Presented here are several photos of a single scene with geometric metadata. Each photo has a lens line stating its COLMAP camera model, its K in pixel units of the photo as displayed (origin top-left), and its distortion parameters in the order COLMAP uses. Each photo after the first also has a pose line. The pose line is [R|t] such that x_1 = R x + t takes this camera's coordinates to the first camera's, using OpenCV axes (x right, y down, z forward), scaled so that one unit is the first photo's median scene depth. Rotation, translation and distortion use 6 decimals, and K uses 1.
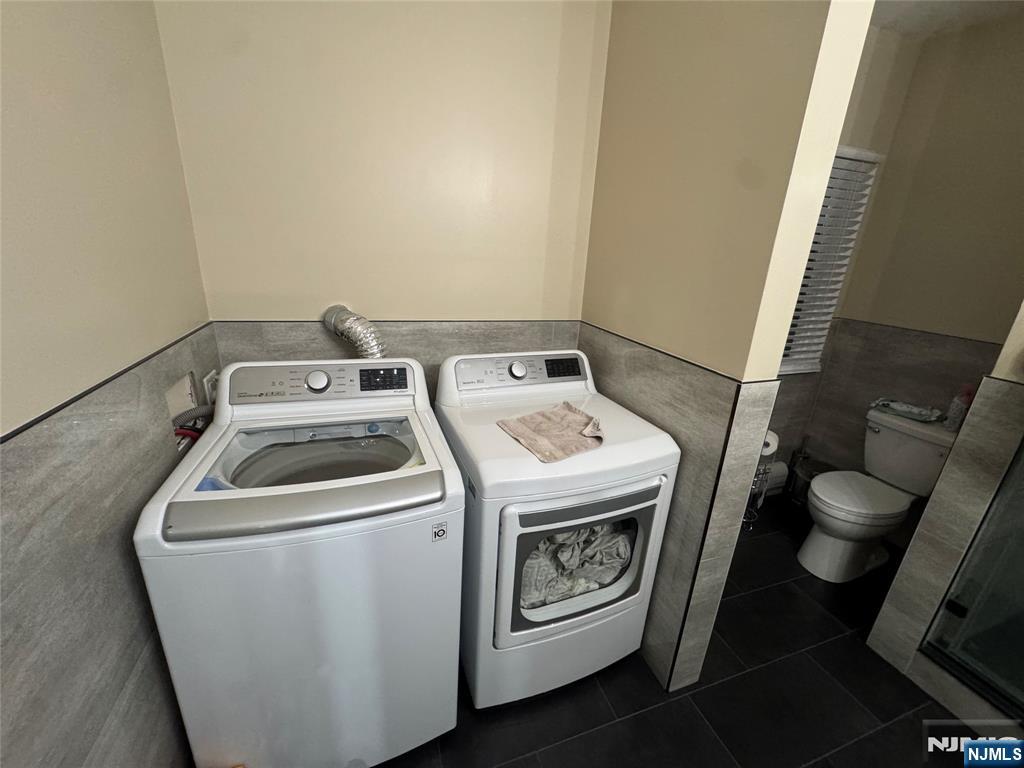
lens RADIAL K [[407.7, 0, 512.2], [0, 407.7, 386.8], [0, 0, 1]] dist [-0.003779, 0.000368]
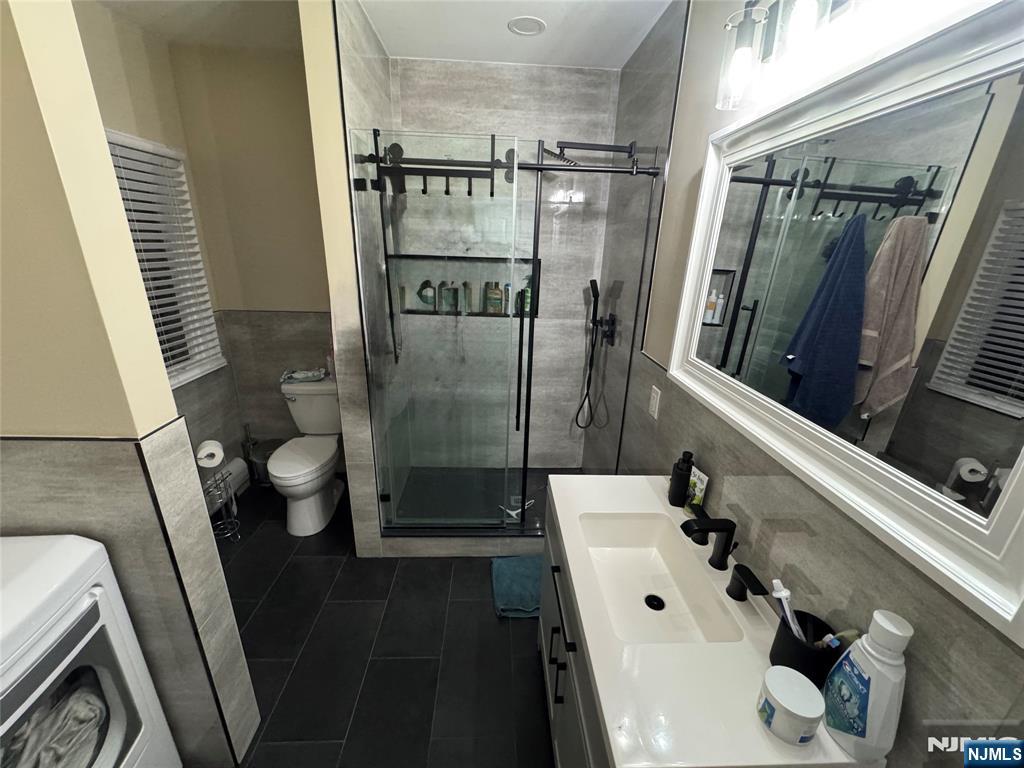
lens RADIAL K [[407.7, 0, 510.0], [0, 407.7, 384.9], [0, 0, 1]] dist [-0.003779, 0.000368]
pose [[0.293894, -0.350047, 0.889434, 0.053973], [0.293821, 0.918559, 0.264423, -0.082632], [-0.909558, 0.183622, 0.372811, -0.035949]]
